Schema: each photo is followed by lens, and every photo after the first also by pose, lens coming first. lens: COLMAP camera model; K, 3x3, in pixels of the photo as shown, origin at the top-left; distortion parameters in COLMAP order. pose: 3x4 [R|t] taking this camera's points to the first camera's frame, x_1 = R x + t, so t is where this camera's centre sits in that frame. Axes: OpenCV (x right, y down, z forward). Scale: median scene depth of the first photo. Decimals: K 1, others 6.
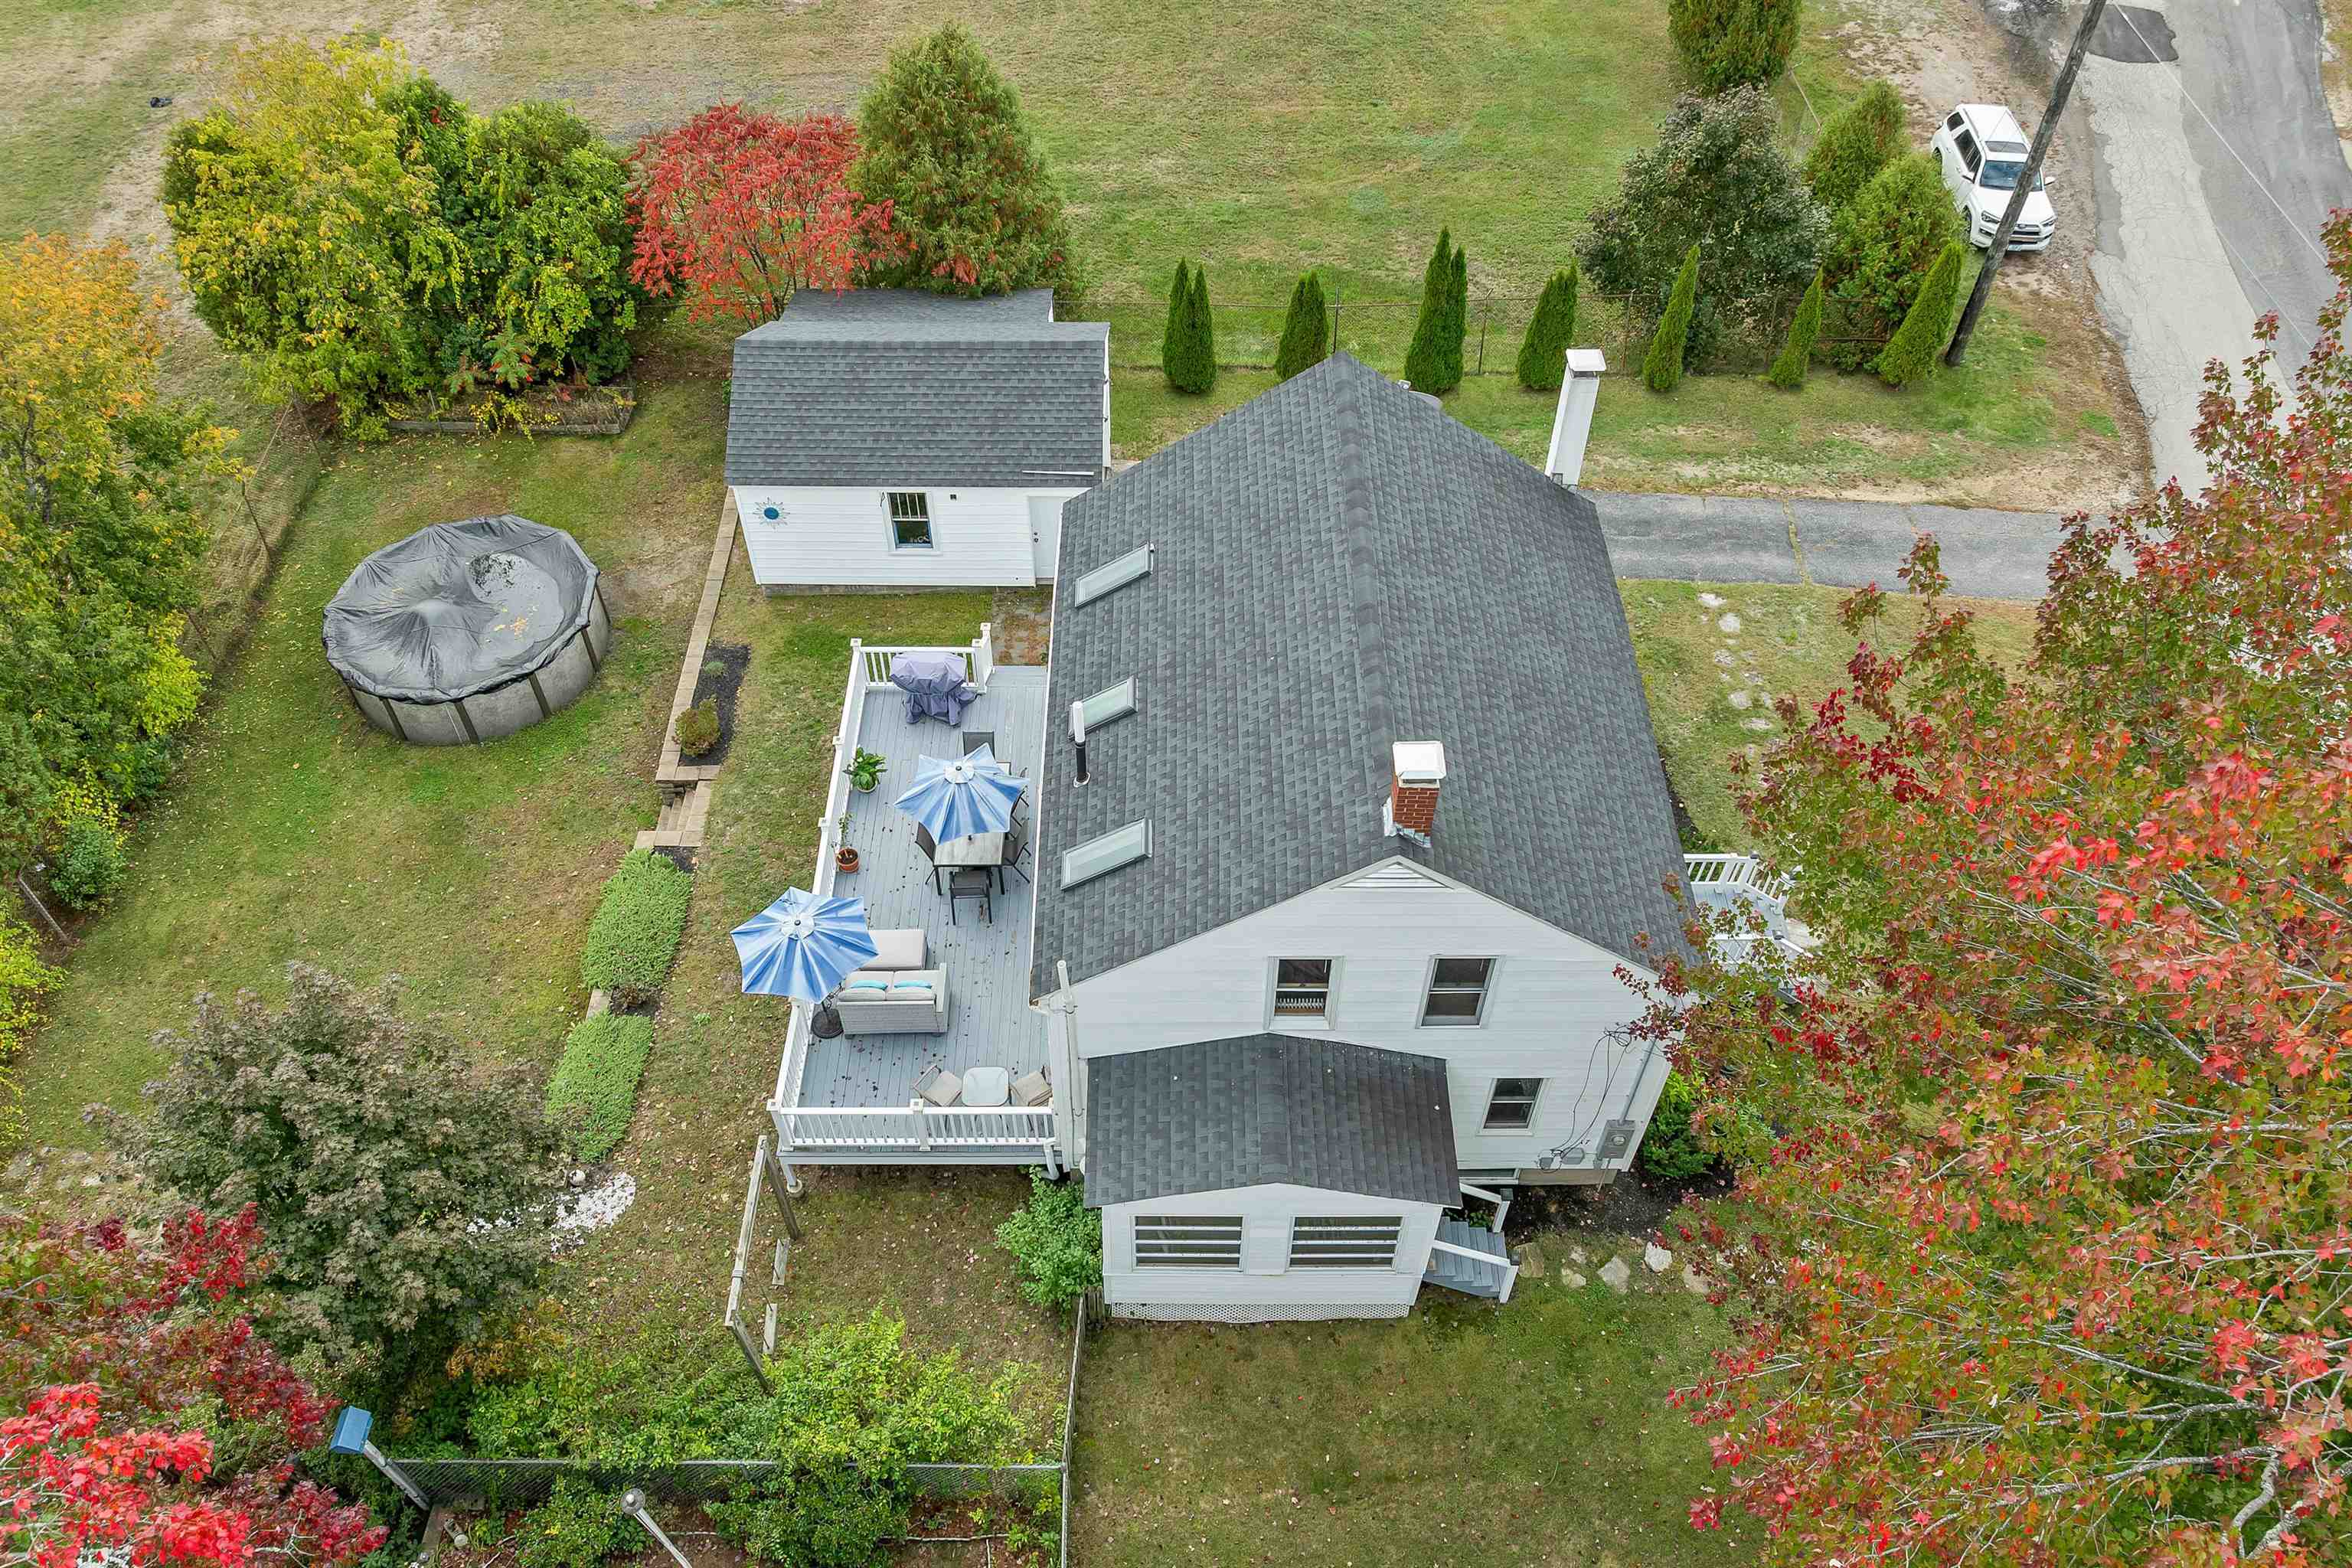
lens RADIAL K [[1653.7, 0, 1187.3], [0, 1653.7, 843.0], [0, 0, 1]] dist [-0.003695, -0.053122]
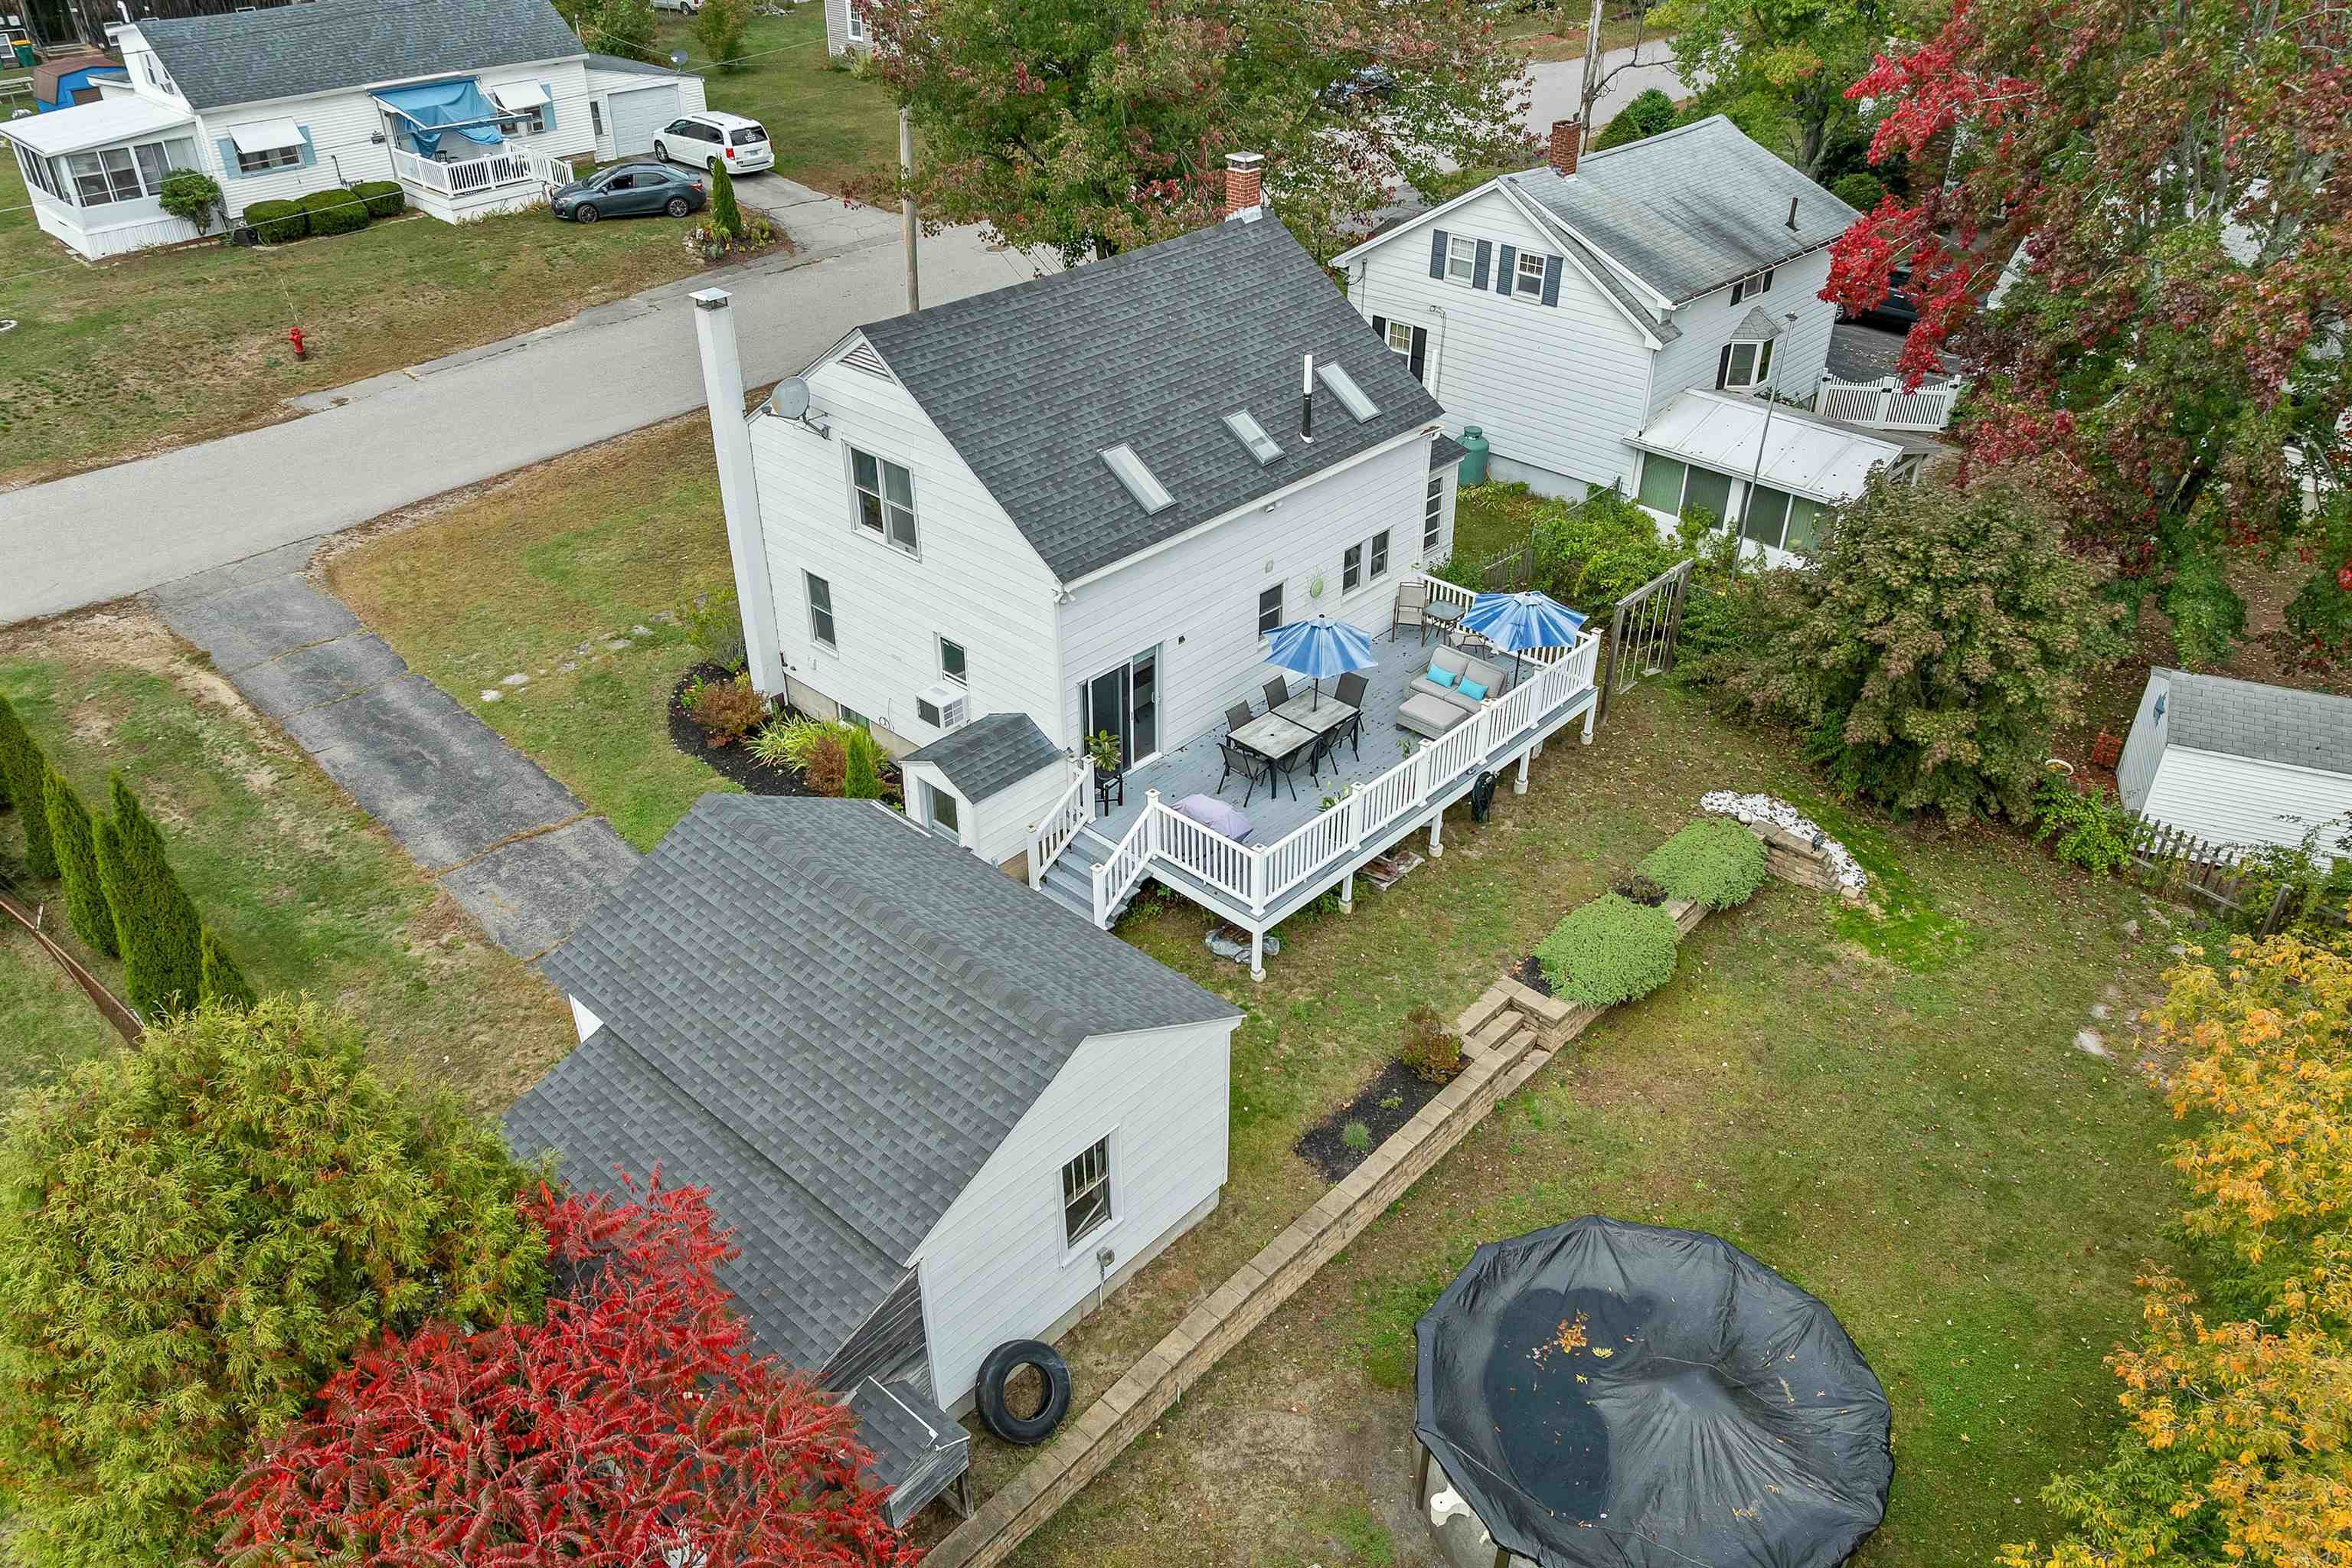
lens RADIAL K [[1695.8, 0, 1187.1], [0, 1695.8, 801.0], [0, 0, 1]] dist [-0.041524, 0.008080]
pose [[-0.736272, -0.380198, 0.559779, -0.586358], [0.515015, 0.221745, 0.828003, -0.777124], [-0.438933, 0.897930, 0.032543, 0.887347]]
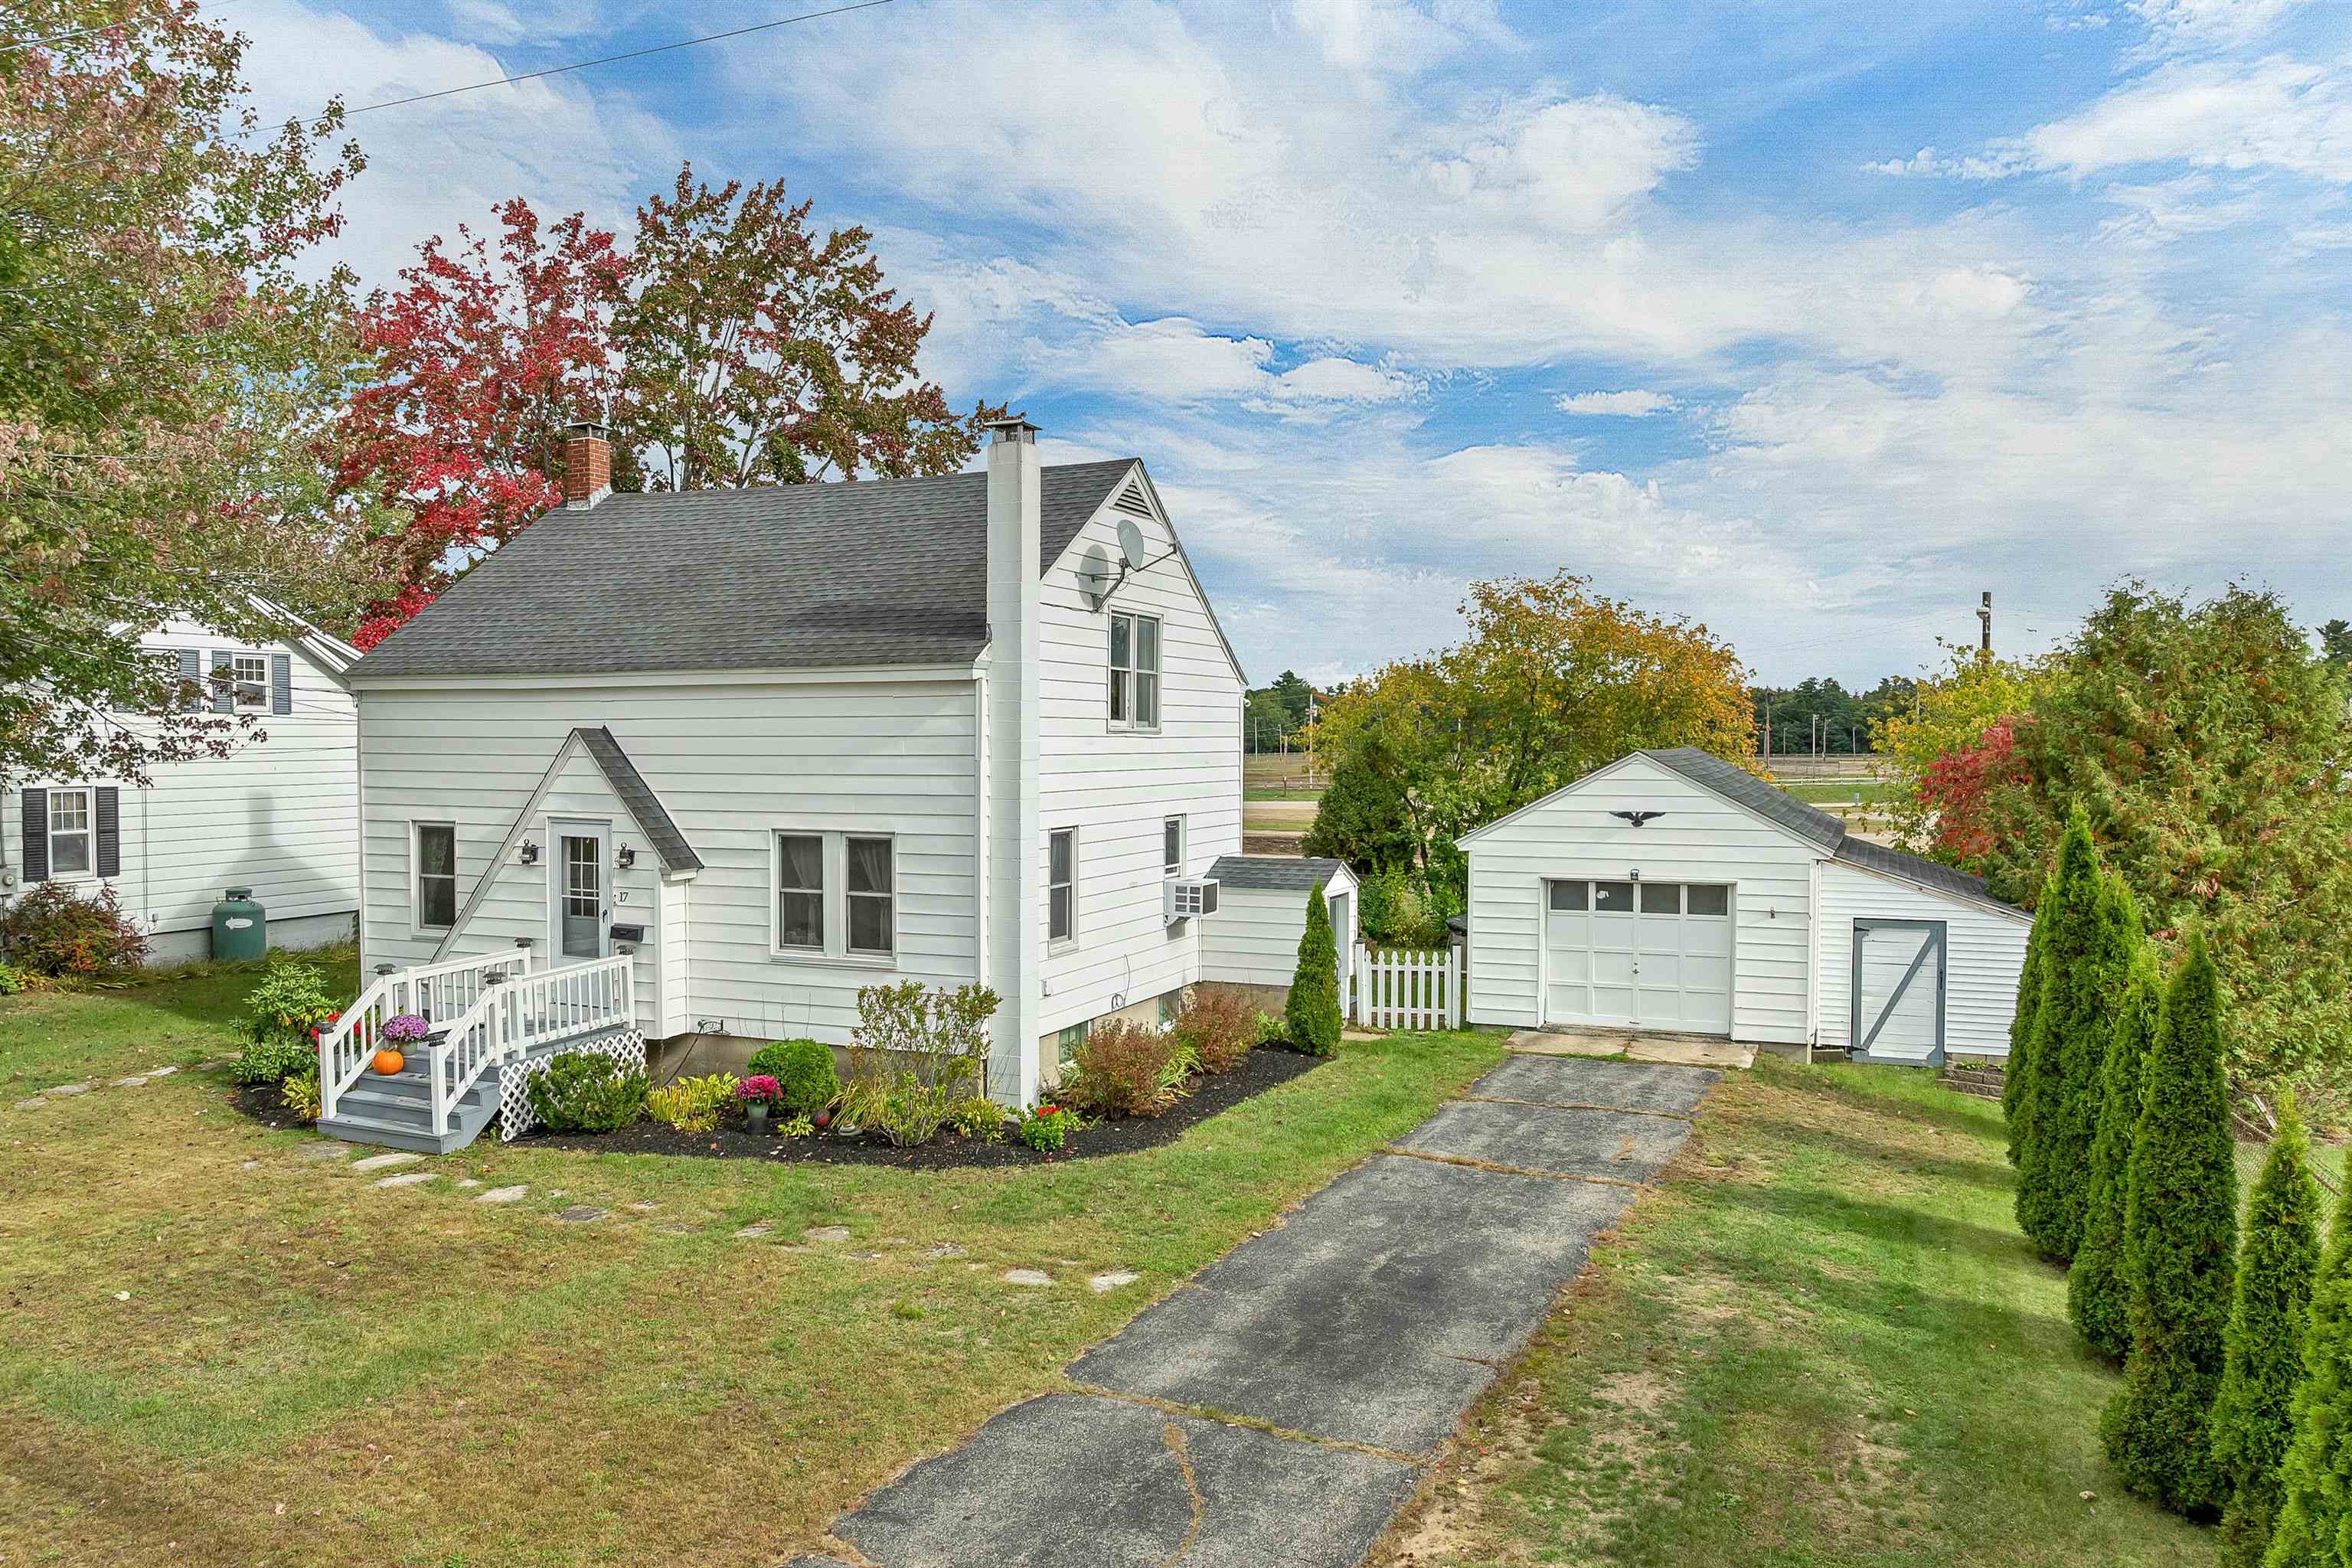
lens RADIAL K [[1695.8, 0, 1187.1], [0, 1695.8, 801.0], [0, 0, 1]] dist [-0.041524, 0.008080]
pose [[-0.387355, 0.029086, -0.921472, 0.729907], [-0.713654, 0.623306, 0.319670, -0.388127], [0.583656, 0.781437, -0.220683, 1.061863]]
